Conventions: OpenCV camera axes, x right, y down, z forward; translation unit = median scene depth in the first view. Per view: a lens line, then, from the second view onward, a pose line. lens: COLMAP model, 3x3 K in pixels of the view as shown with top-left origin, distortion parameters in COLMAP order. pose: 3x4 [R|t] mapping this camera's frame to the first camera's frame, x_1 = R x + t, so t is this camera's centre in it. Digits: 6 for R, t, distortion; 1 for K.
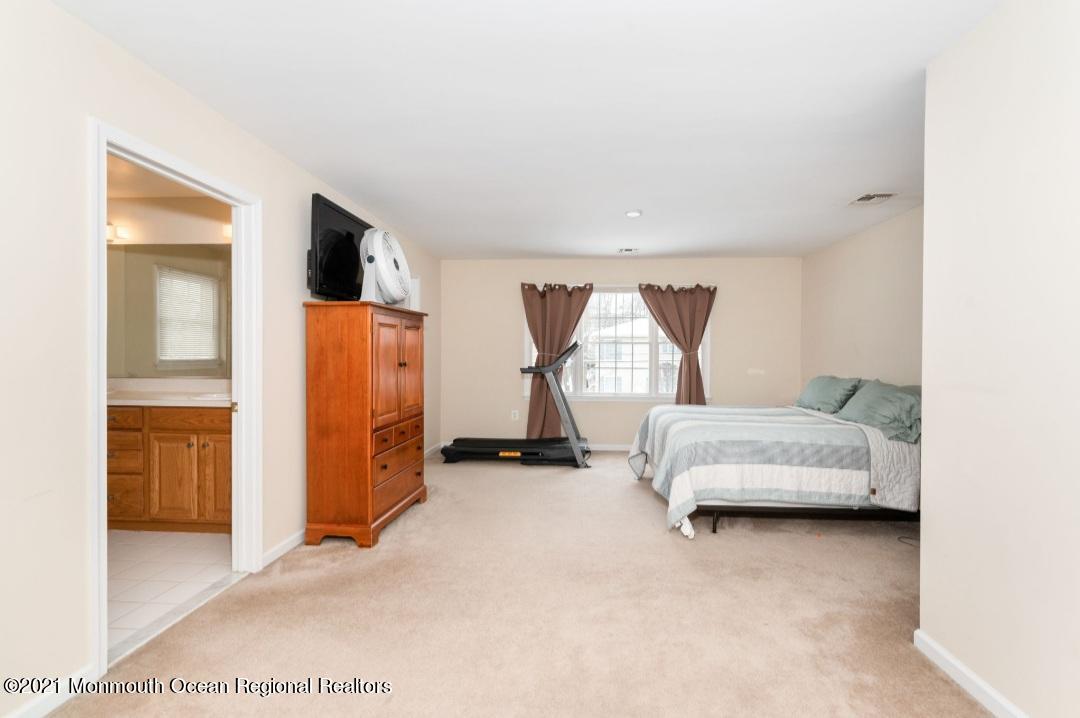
lens RADIAL K [[454.3, 0, 543.2], [0, 454.3, 361.7], [0, 0, 1]] dist [0.001447, 0.000001]
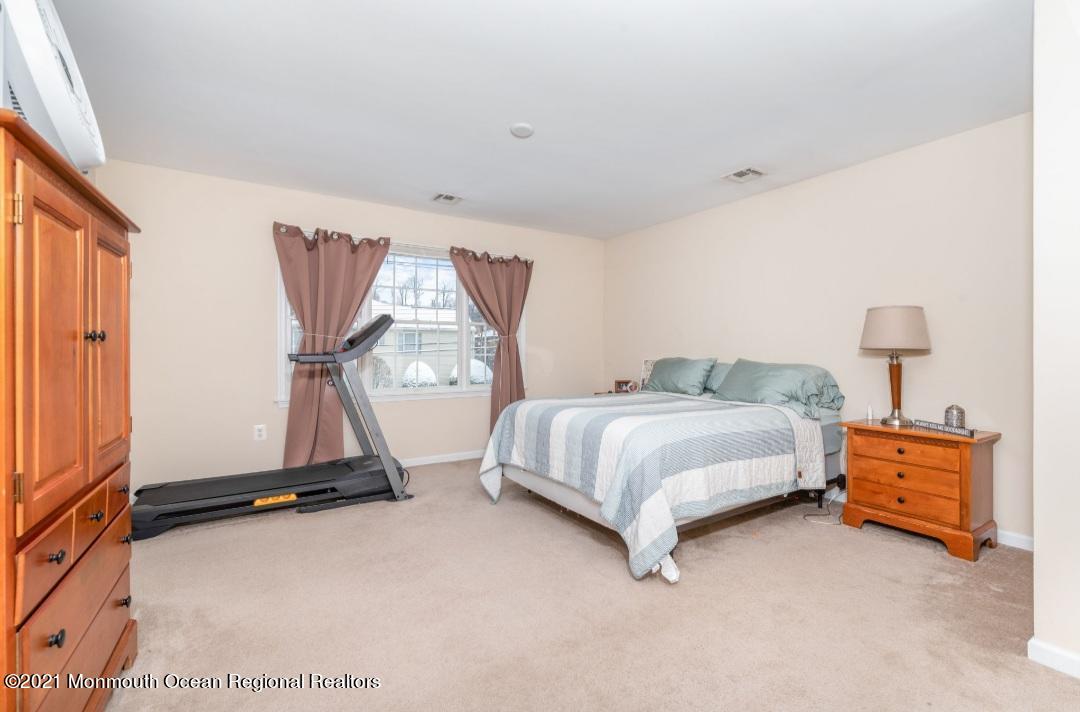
lens RADIAL K [[463.5, 0, 540.7], [0, 463.5, 348.6], [0, 0, 1]] dist [-0.002968, -0.000880]
pose [[0.804135, -0.002008, 0.594444, -0.140356], [0.011096, 0.999871, -0.011633, 0.015442], [-0.594344, 0.015950, 0.804053, 0.277977]]
